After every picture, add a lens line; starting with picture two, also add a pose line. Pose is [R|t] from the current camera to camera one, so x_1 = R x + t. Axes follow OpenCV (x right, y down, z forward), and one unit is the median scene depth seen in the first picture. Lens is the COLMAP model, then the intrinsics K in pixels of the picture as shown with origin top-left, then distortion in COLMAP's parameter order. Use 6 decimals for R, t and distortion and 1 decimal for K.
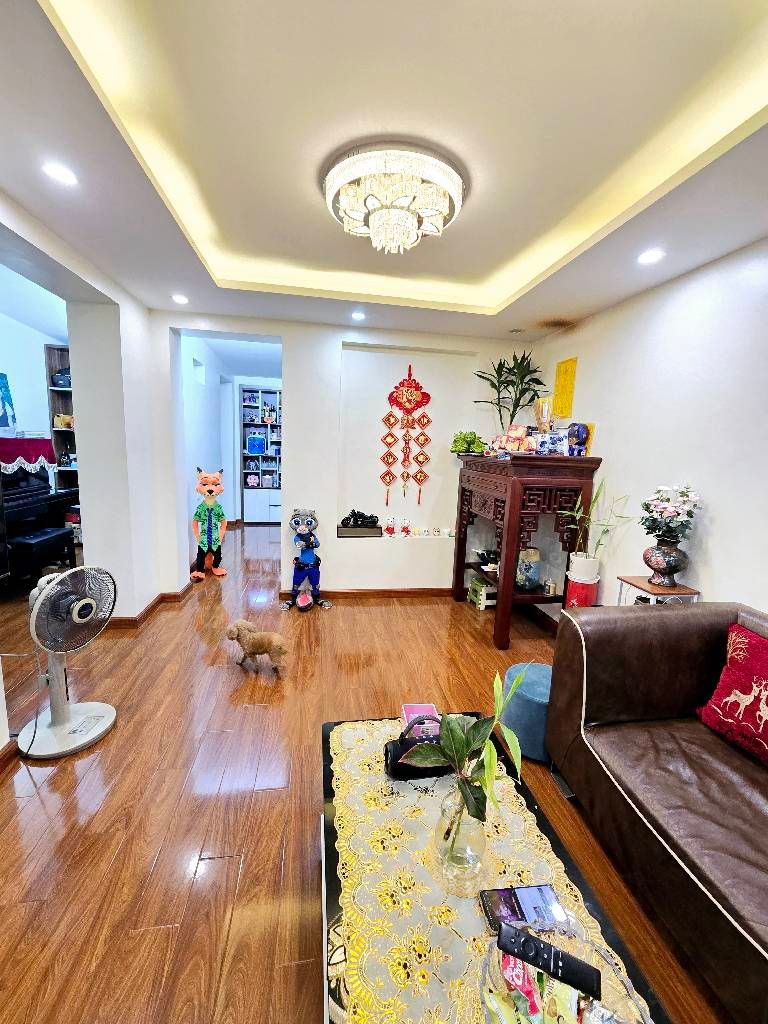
lens RADIAL K [[420.8, 0, 387.1], [0, 420.8, 512.0], [0, 0, 1]] dist [-0.007235, 0.001448]
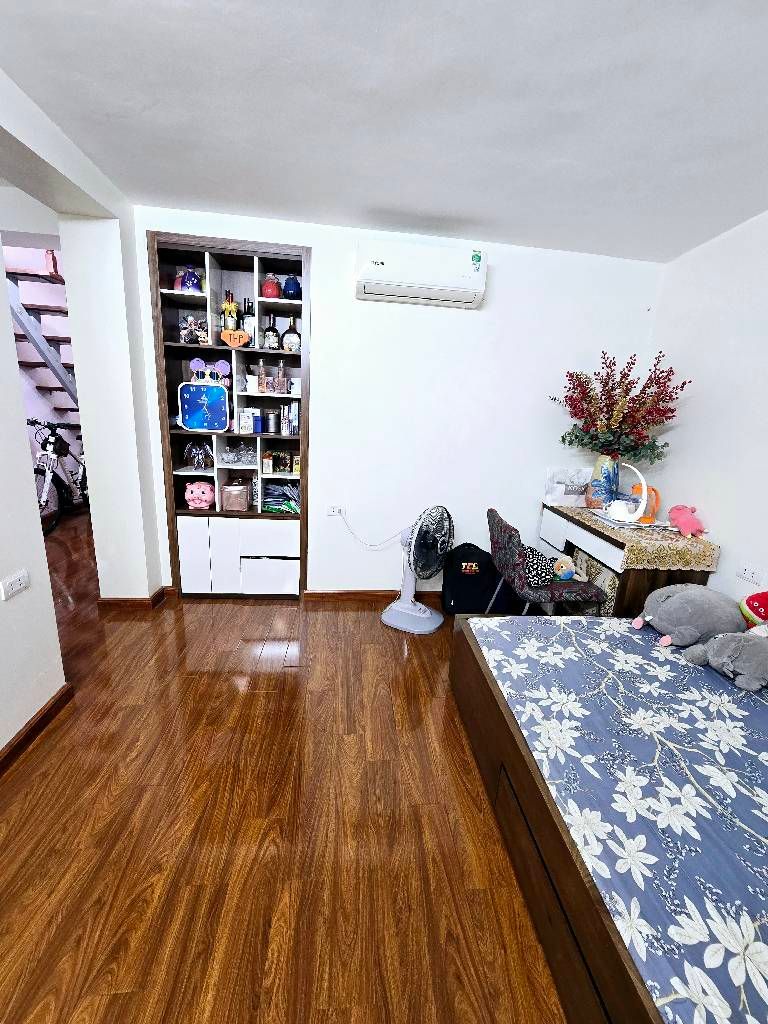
lens RADIAL K [[420.8, 0, 381.8], [0, 420.8, 514.8], [0, 0, 1]] dist [-0.007235, 0.001448]
pose [[0.995896, 0.032891, -0.084315, -0.271510], [-0.025610, 0.995963, 0.086033, -0.234180], [0.086804, -0.083521, 0.992718, 1.504928]]
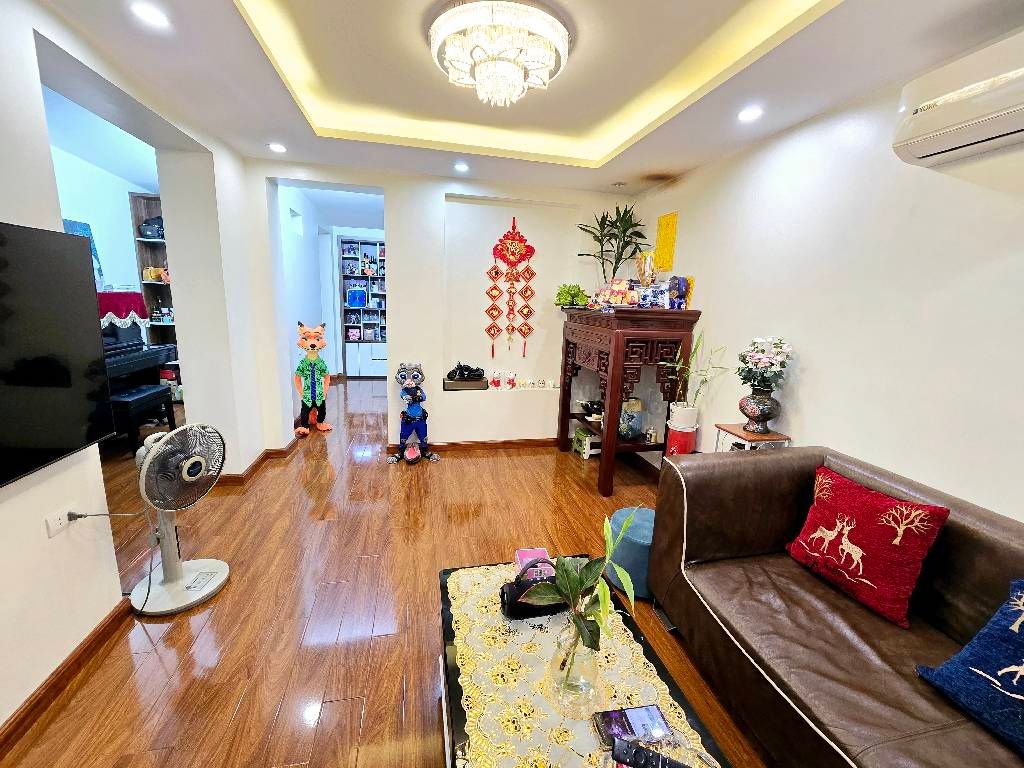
lens RADIAL K [[420.8, 0, 510.2], [0, 420.8, 381.3], [0, 0, 1]] dist [-0.007235, 0.001448]
pose [[0.998576, -0.013204, 0.051697, -0.016119], [0.011036, 0.999057, 0.041993, -0.004084], [-0.052203, -0.041363, 0.997780, -0.018135]]
